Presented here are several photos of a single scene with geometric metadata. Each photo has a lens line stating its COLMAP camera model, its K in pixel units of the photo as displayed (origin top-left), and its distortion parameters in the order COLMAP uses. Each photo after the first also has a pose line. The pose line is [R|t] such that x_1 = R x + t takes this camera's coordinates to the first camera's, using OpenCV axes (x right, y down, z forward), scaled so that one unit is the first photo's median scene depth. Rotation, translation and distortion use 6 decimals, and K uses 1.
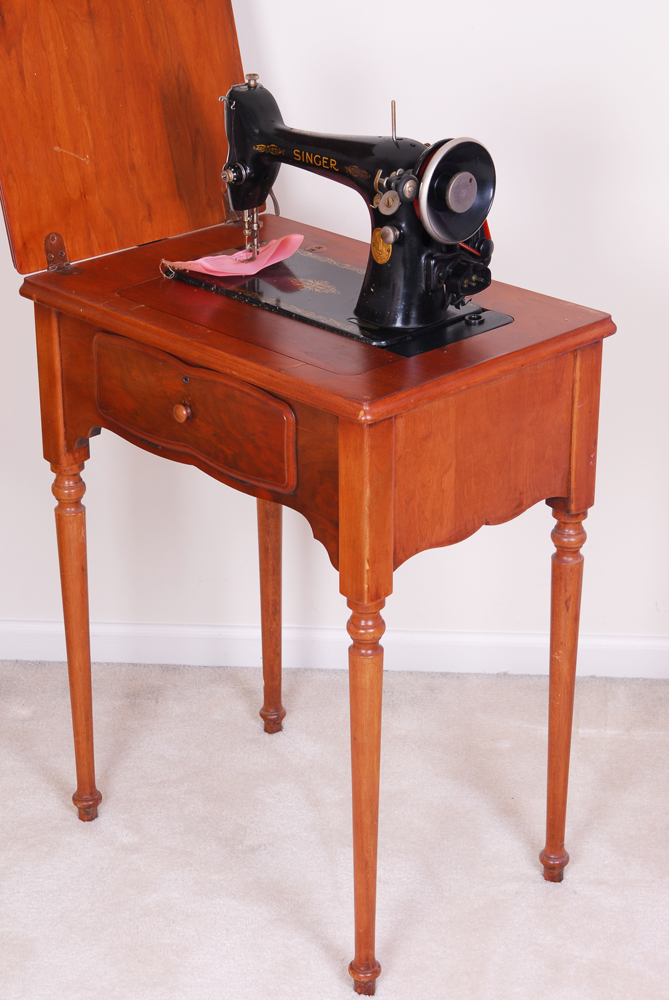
lens RADIAL K [[2214.1, 0, 328.6], [0, 2214.1, 548.0], [0, 0, 1]] dist [-0.004003, 0.000000]
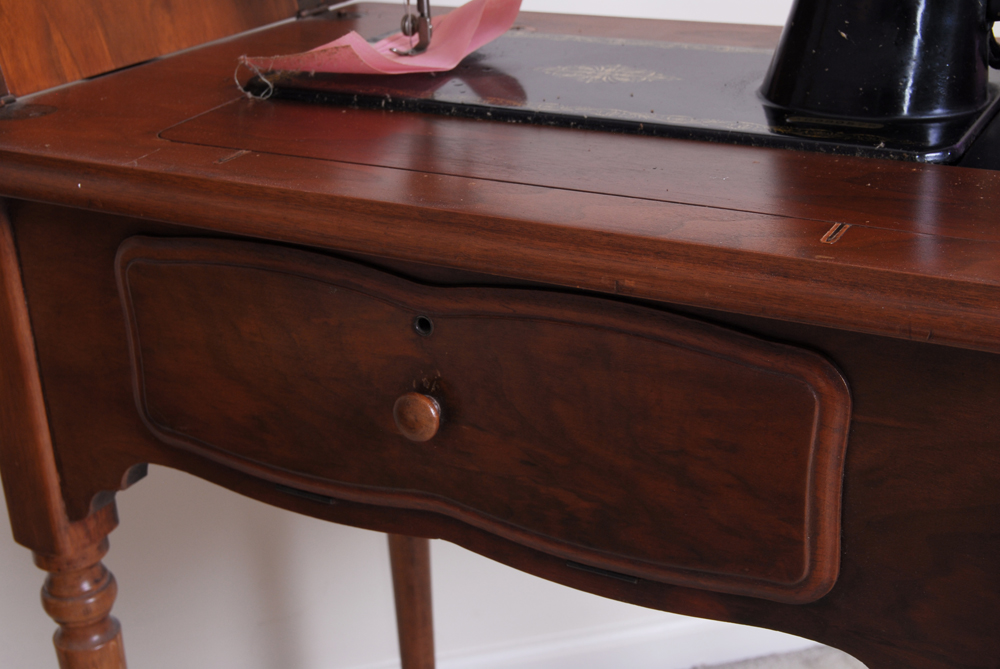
lens RADIAL K [[1399.7, 0, 496.1], [0, 1399.7, 356.0], [0, 0, 1]] dist [-0.033679, 0.000000]
pose [[0.956020, -0.148348, 0.253019, -0.108196], [0.154459, 0.987990, -0.004346, -0.065683], [-0.249336, 0.043236, 0.967451, 0.748106]]
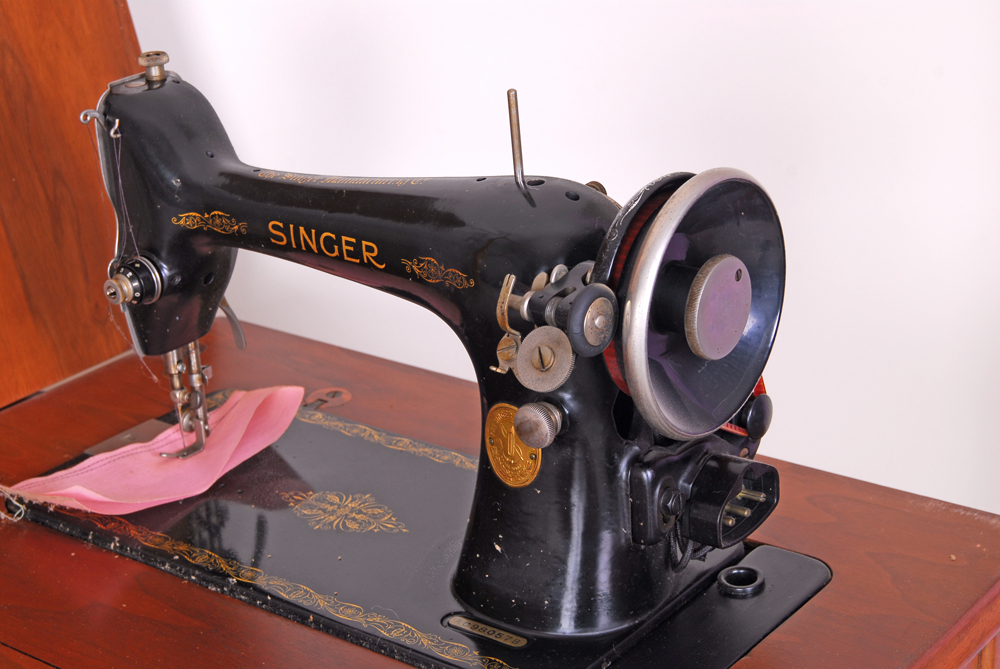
lens RADIAL K [[1978.2, 0, 496.3], [0, 1978.2, 337.7], [0, 0, 1]] dist [-0.029253, 0.000000]
pose [[0.988671, -0.104455, 0.107792, -0.015456], [0.109915, 0.992876, -0.046000, -0.133546], [-0.102219, 0.057327, 0.993109, 0.612356]]
